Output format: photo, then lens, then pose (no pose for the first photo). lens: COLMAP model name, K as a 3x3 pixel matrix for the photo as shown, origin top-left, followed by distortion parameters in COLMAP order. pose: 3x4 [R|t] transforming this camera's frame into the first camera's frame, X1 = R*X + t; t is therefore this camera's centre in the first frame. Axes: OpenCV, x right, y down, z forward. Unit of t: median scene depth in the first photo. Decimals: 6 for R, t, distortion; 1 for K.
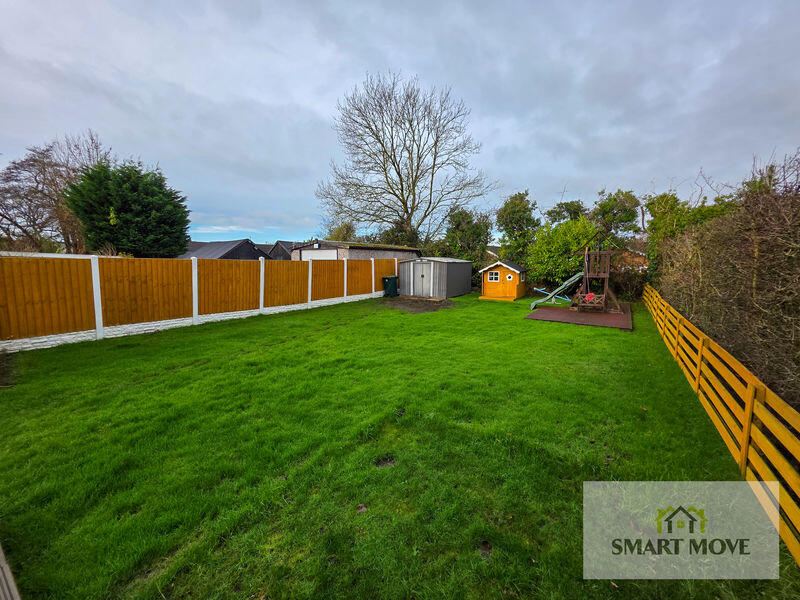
lens RADIAL K [[317.8, 0, 406.5], [0, 317.8, 297.7], [0, 0, 1]] dist [0.002085, -0.001249]
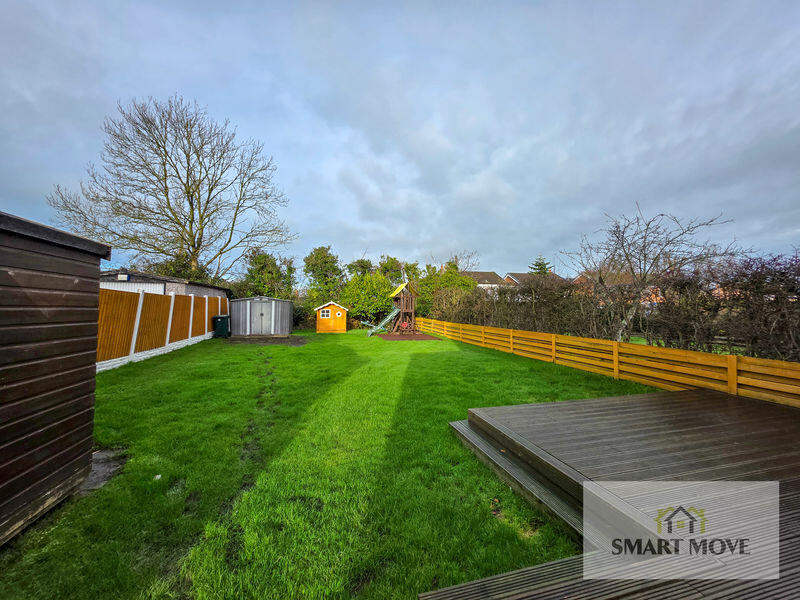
lens RADIAL K [[317.8, 0, 402.7], [0, 317.8, 300.1], [0, 0, 1]] dist [0.002085, -0.001249]
pose [[0.660985, 0.021095, 0.750102, -0.410355], [0.077180, 0.992392, -0.095919, 0.018515], [-0.746419, 0.121294, 0.654329, -0.008947]]
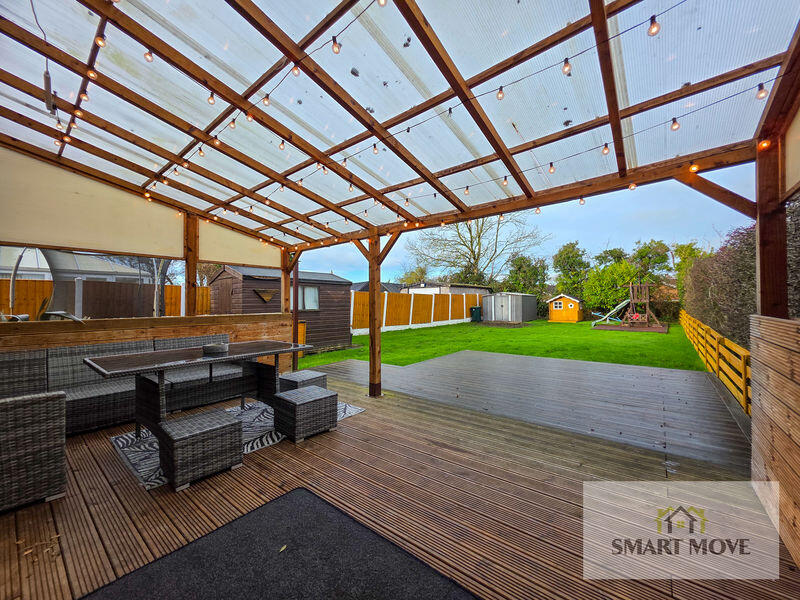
lens RADIAL K [[317.8, 0, 404.6], [0, 317.8, 299.2], [0, 0, 1]] dist [0.002085, -0.001249]
pose [[0.994902, -0.012068, -0.100119, -0.222540], [-0.000330, 0.992419, -0.122901, 0.068547], [0.100843, 0.122307, 0.987356, -0.372784]]
